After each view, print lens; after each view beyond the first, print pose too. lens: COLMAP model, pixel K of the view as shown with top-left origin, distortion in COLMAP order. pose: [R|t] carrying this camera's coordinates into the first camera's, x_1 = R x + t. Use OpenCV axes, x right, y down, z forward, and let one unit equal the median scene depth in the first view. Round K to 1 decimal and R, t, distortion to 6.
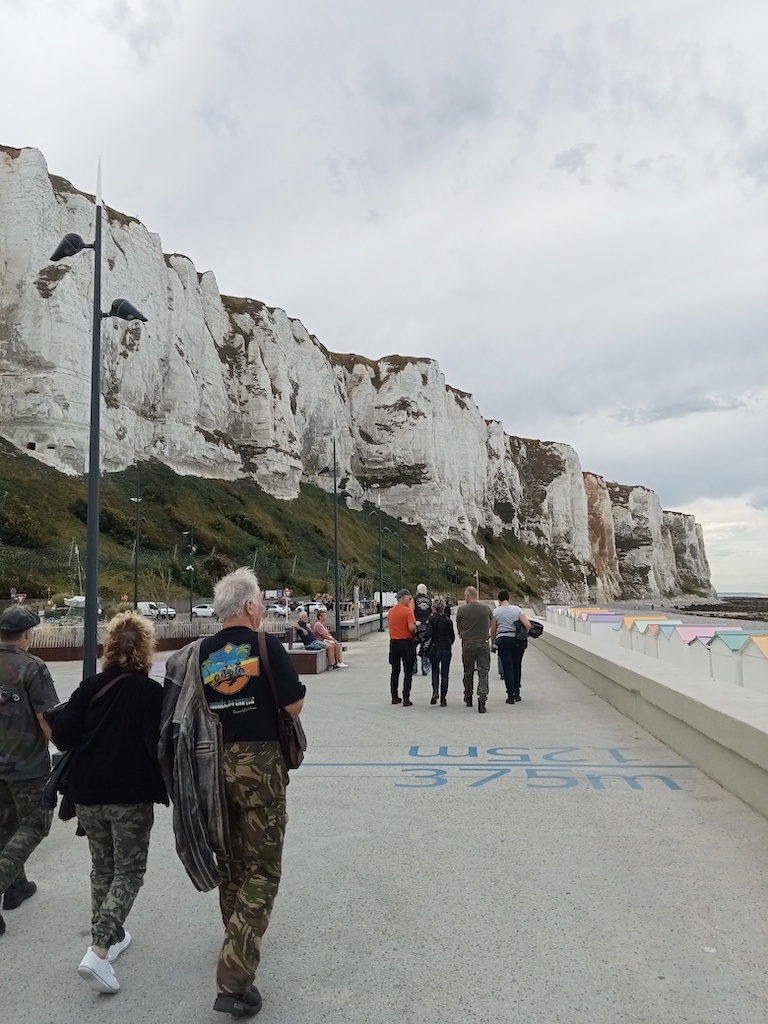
lens RADIAL K [[814.4, 0, 404.3], [0, 814.4, 516.7], [0, 0, 1]] dist [0.079637, -0.108911]
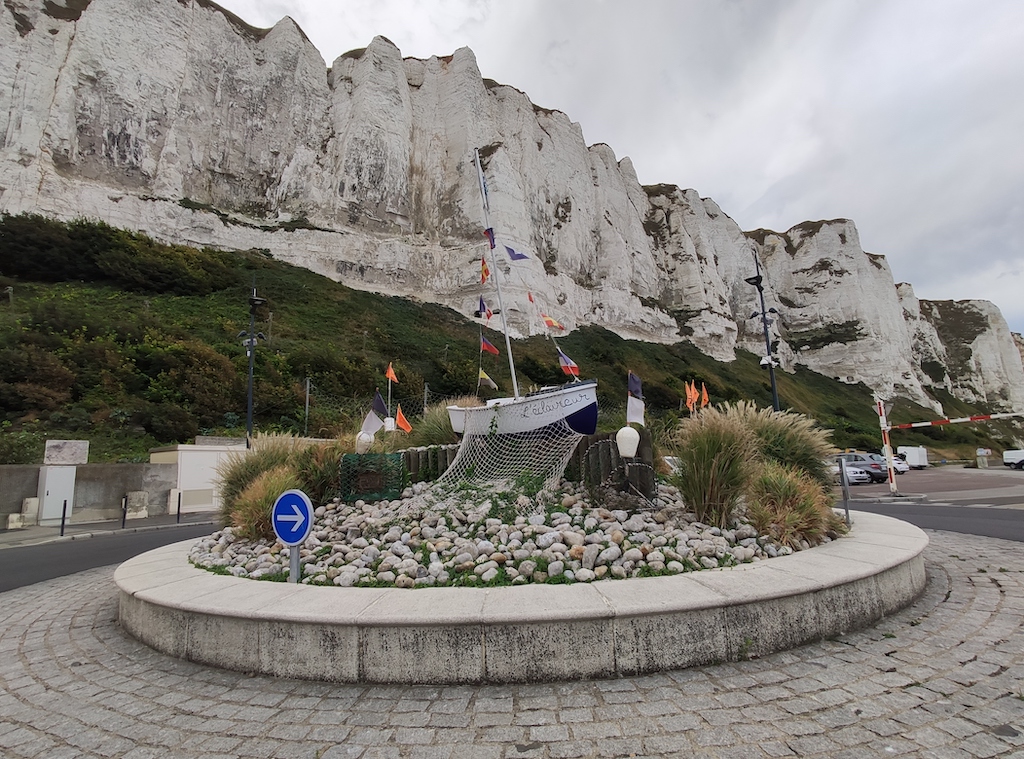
lens RADIAL K [[590.9, 0, 512.0], [0, 590.9, 379.5], [0, 0, 1]] dist [0.023335, 0.001034]
pose [[0.911924, -0.102466, -0.397361, -0.075429], [0.079503, 0.994093, -0.073886, 0.024342], [0.402584, 0.035787, 0.914683, 0.195944]]
